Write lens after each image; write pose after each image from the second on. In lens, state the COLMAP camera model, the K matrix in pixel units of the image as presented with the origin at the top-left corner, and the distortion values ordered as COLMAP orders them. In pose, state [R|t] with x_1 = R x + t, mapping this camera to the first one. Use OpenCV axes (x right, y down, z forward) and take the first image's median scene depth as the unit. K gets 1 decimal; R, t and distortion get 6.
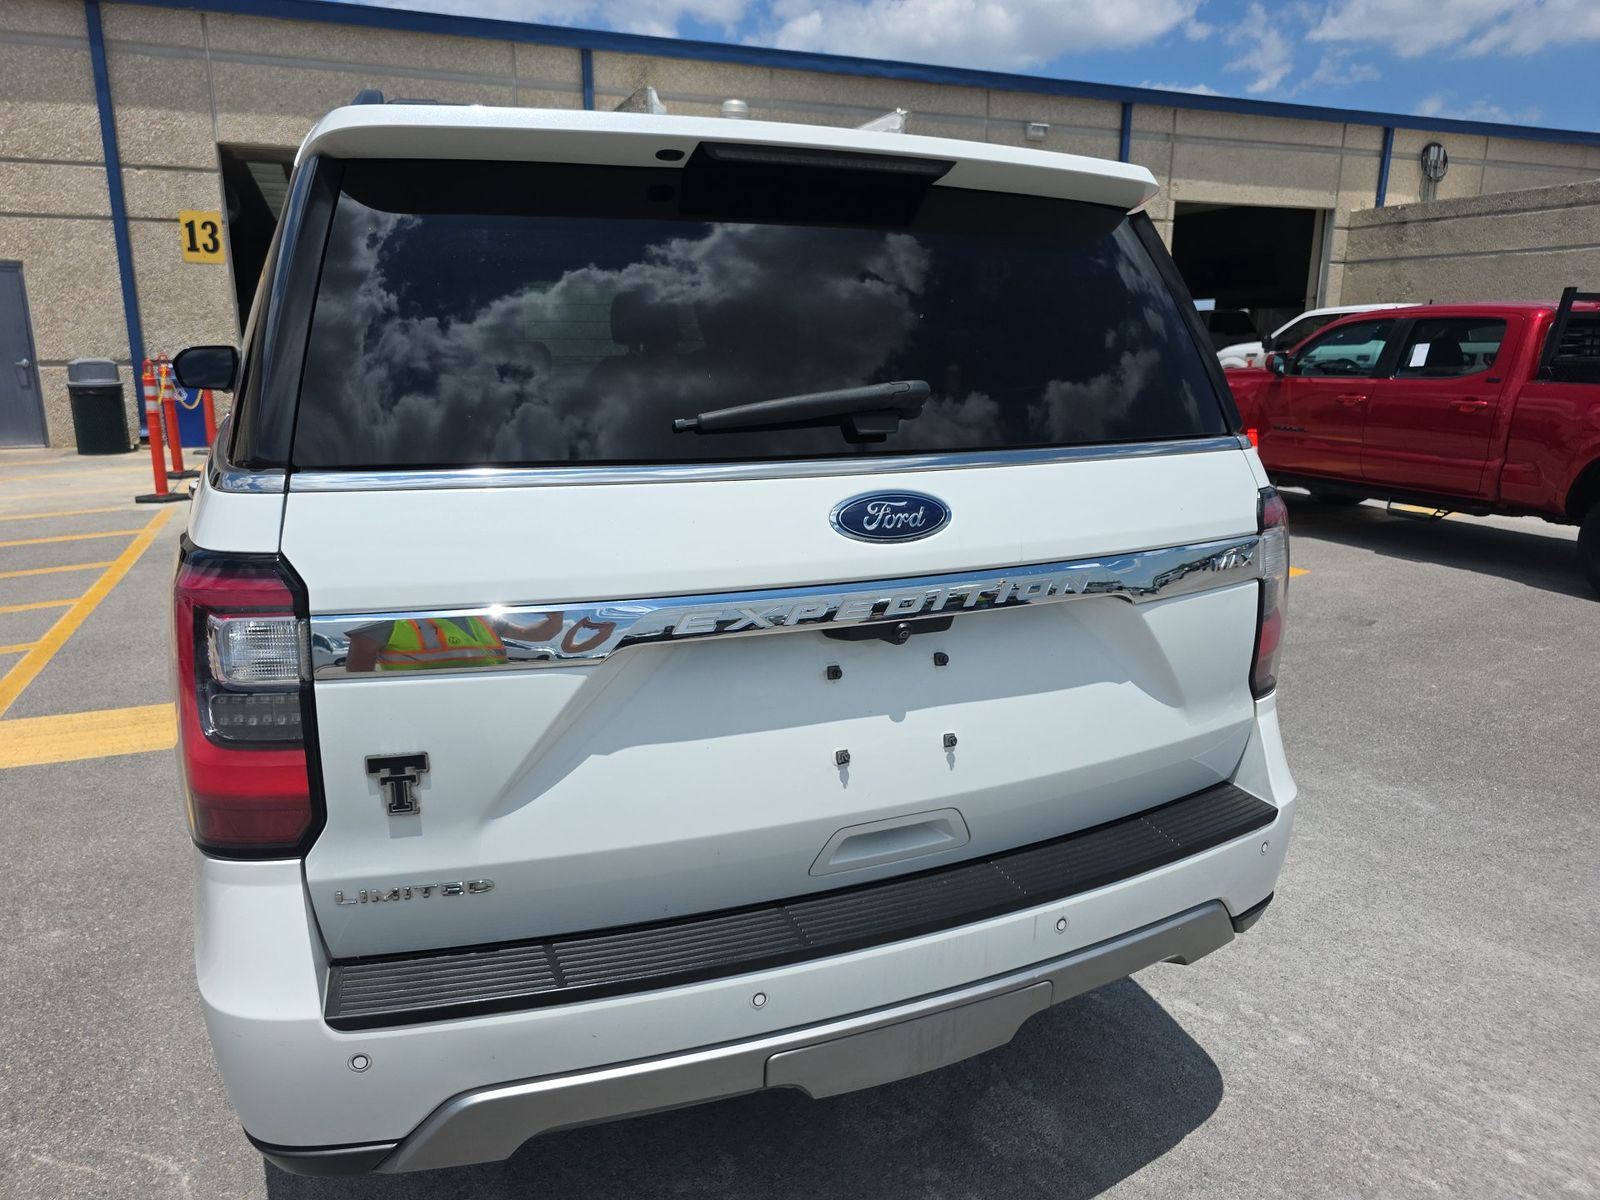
lens RADIAL K [[1105.3, 0, 891.3], [0, 1105.3, 591.0], [0, 0, 1]] dist [0.034365, -0.031829]
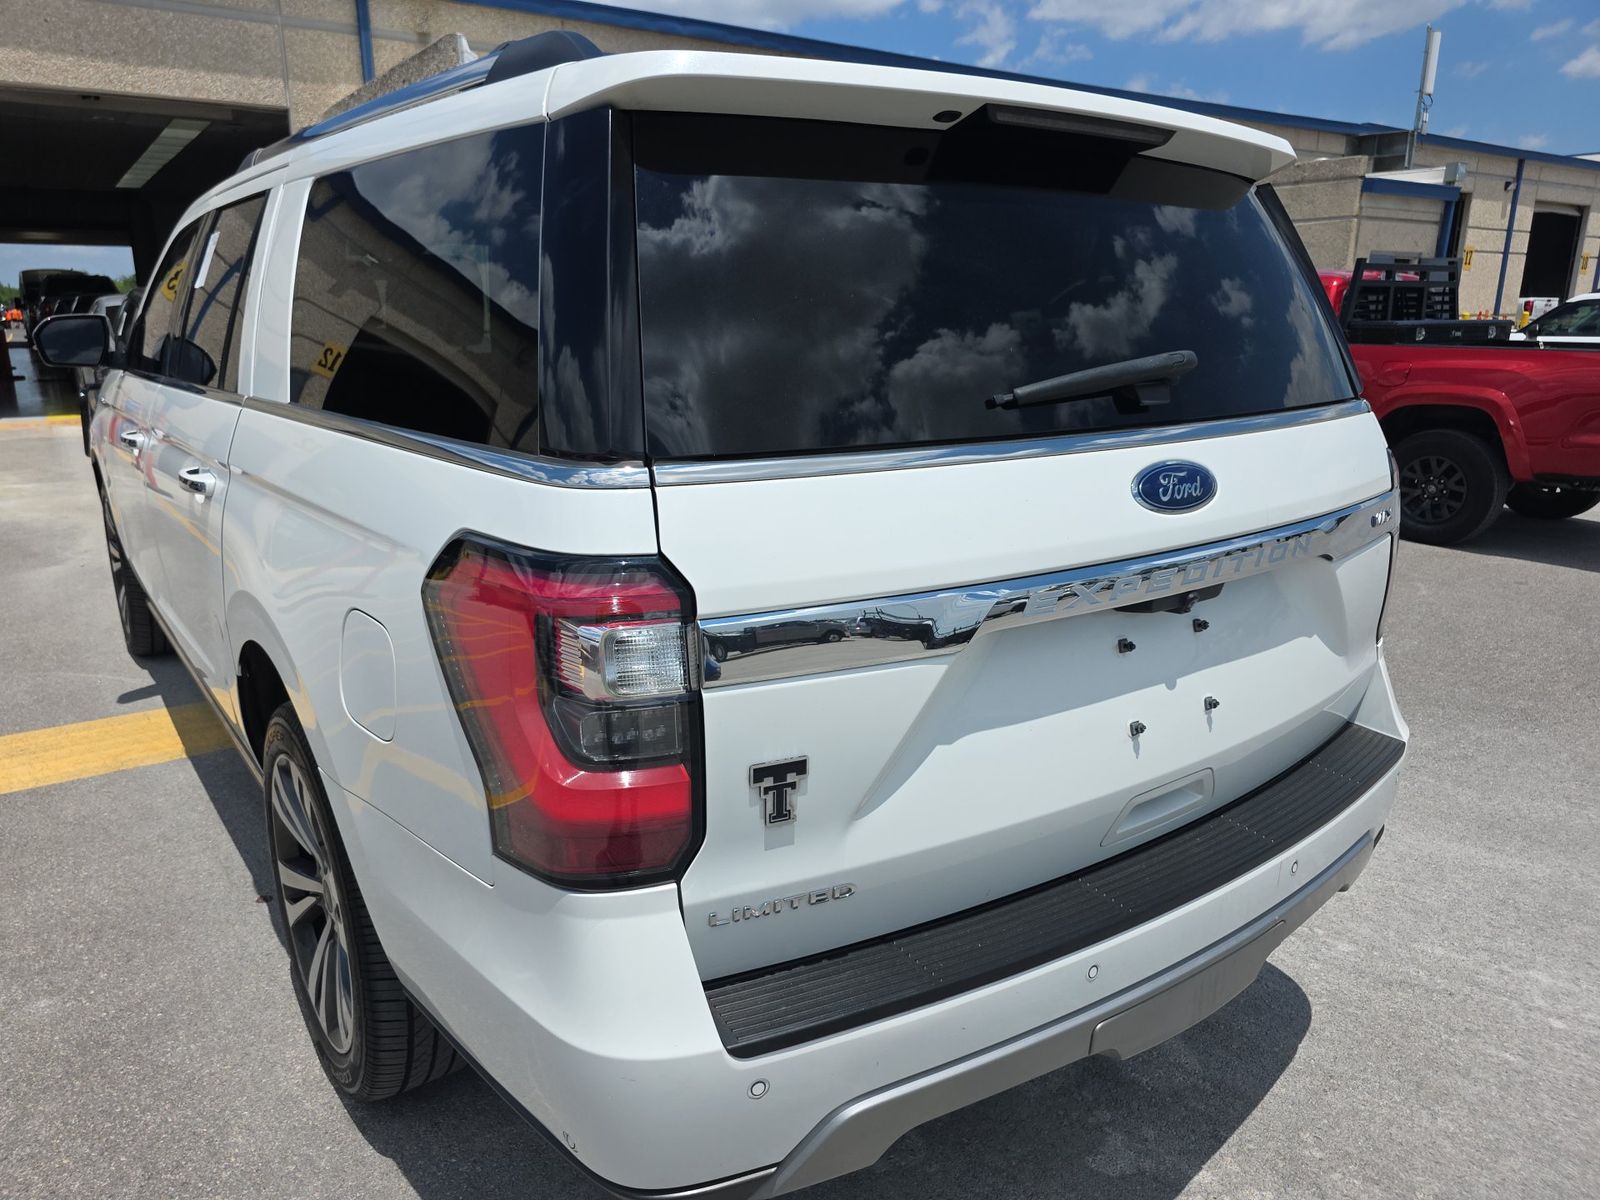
lens RADIAL K [[1083.2, 0, 800.0], [0, 1083.2, 600.0], [0, 0, 1]] dist [0.031257, -0.025256]
pose [[0.976961, -0.057479, 0.205530, -0.401573], [0.048697, 0.997682, 0.047538, -0.020836], [-0.207786, -0.036434, 0.977496, 0.071075]]
